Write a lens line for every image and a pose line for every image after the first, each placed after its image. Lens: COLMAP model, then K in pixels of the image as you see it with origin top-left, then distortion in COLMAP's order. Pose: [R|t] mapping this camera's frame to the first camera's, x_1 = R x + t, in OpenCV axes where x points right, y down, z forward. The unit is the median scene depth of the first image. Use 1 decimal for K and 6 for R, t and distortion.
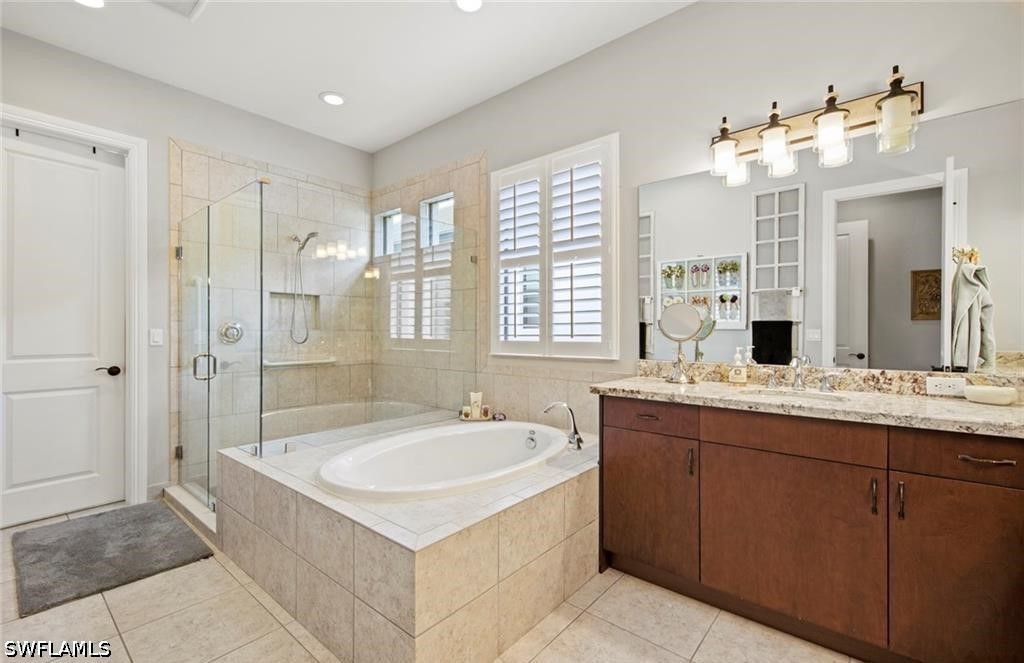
lens RADIAL K [[465.8, 0, 512.0], [0, 465.8, 331.5], [0, 0, 1]] dist [0.002016, 0.000147]
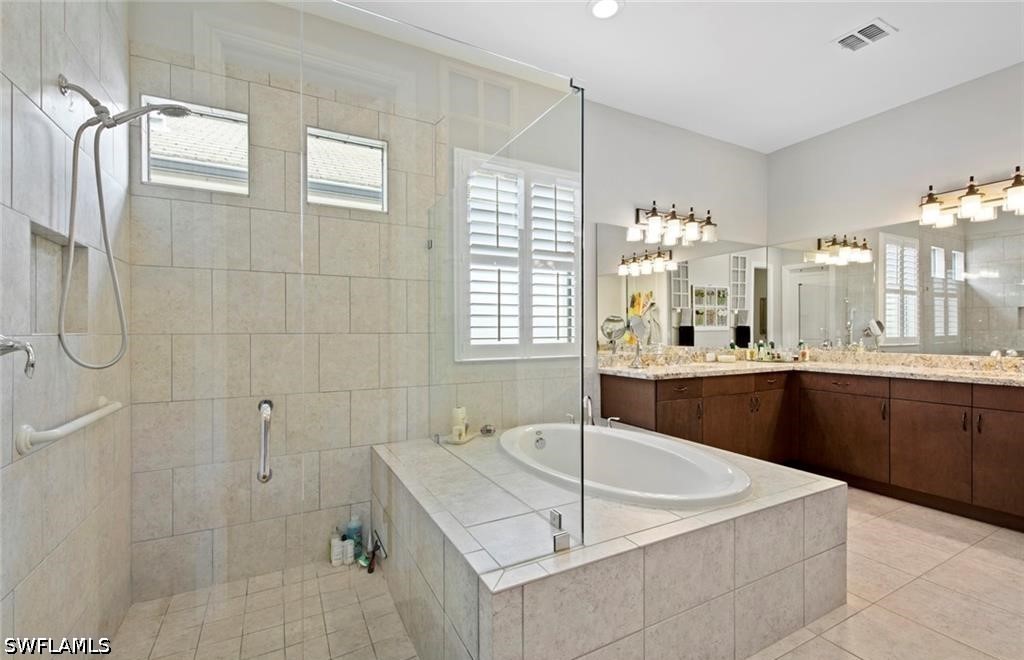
lens RADIAL K [[444.9, 0, 512.0], [0, 444.9, 330.0], [0, 0, 1]] dist [0.001151, 0.000265]
pose [[0.401488, 0.003059, 0.915859, -0.847241], [0.014625, 0.999846, -0.009750, -0.000052], [-0.915748, 0.017309, 0.401381, 0.638282]]
